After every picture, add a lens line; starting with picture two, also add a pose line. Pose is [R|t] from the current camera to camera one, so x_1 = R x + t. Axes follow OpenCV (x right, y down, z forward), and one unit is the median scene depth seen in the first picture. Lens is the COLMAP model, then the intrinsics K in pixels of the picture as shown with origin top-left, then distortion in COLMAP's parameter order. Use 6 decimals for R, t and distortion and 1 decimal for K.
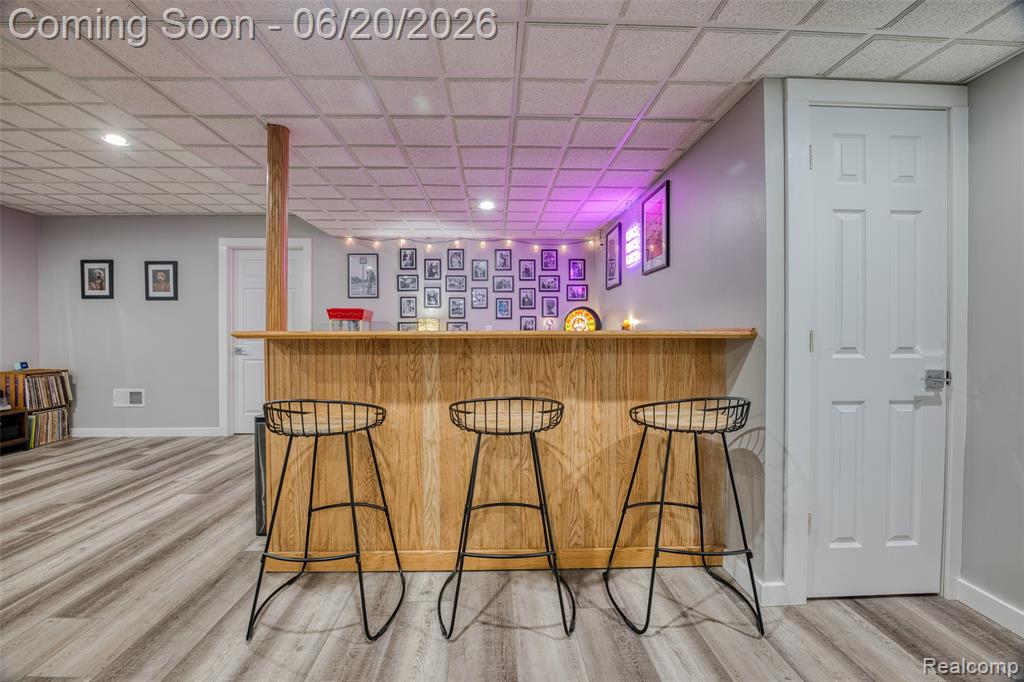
lens RADIAL K [[413.8, 0, 504.9], [0, 413.8, 338.2], [0, 0, 1]] dist [-0.024357, 0.001366]
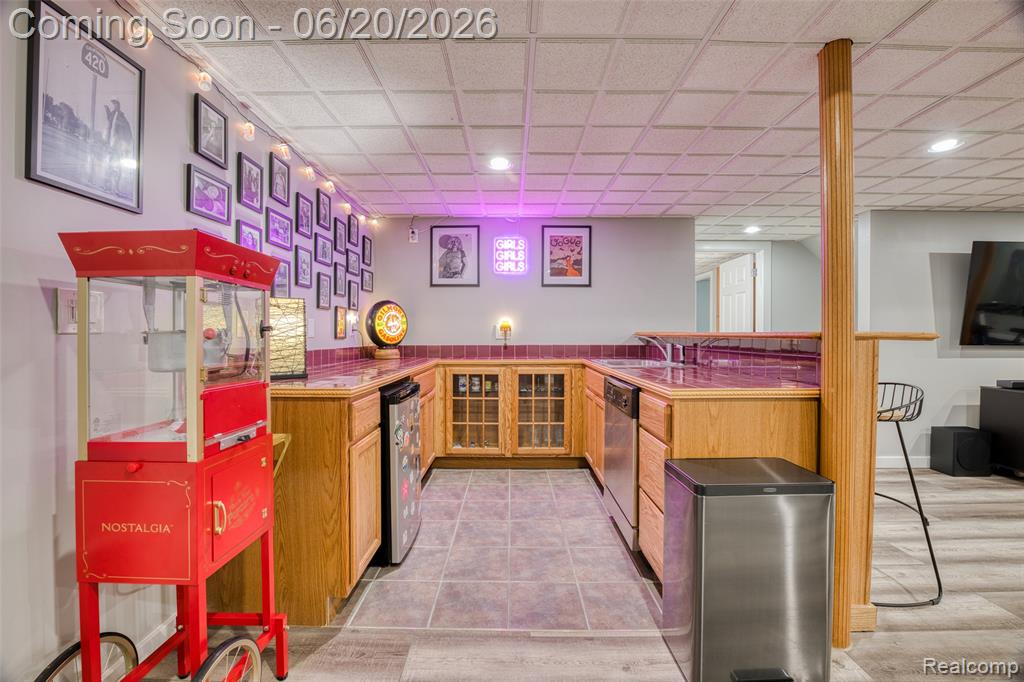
lens RADIAL K [[413.8, 0, 511.5], [0, 413.8, 340.7], [0, 0, 1]] dist [-0.024357, 0.001366]
pose [[0.014999, -0.014386, 0.999784, -0.598597], [0.011288, 0.999835, 0.014217, -0.005840], [-0.999824, 0.011072, 0.015158, 0.720066]]
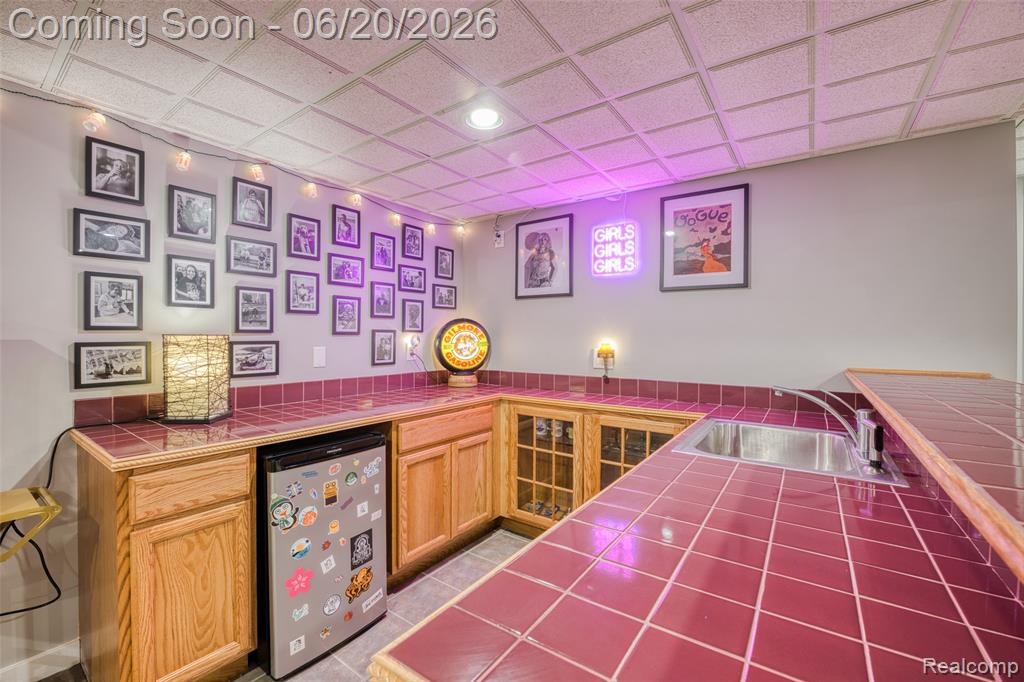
lens RADIAL K [[413.8, 0, 515.2], [0, 413.8, 336.5], [0, 0, 1]] dist [-0.024357, 0.001366]
pose [[0.603979, 0.000656, 0.797000, -0.304642], [-0.000407, 1.000000, -0.000515, -0.043731], [-0.797000, -0.000013, 0.603979, 0.490724]]
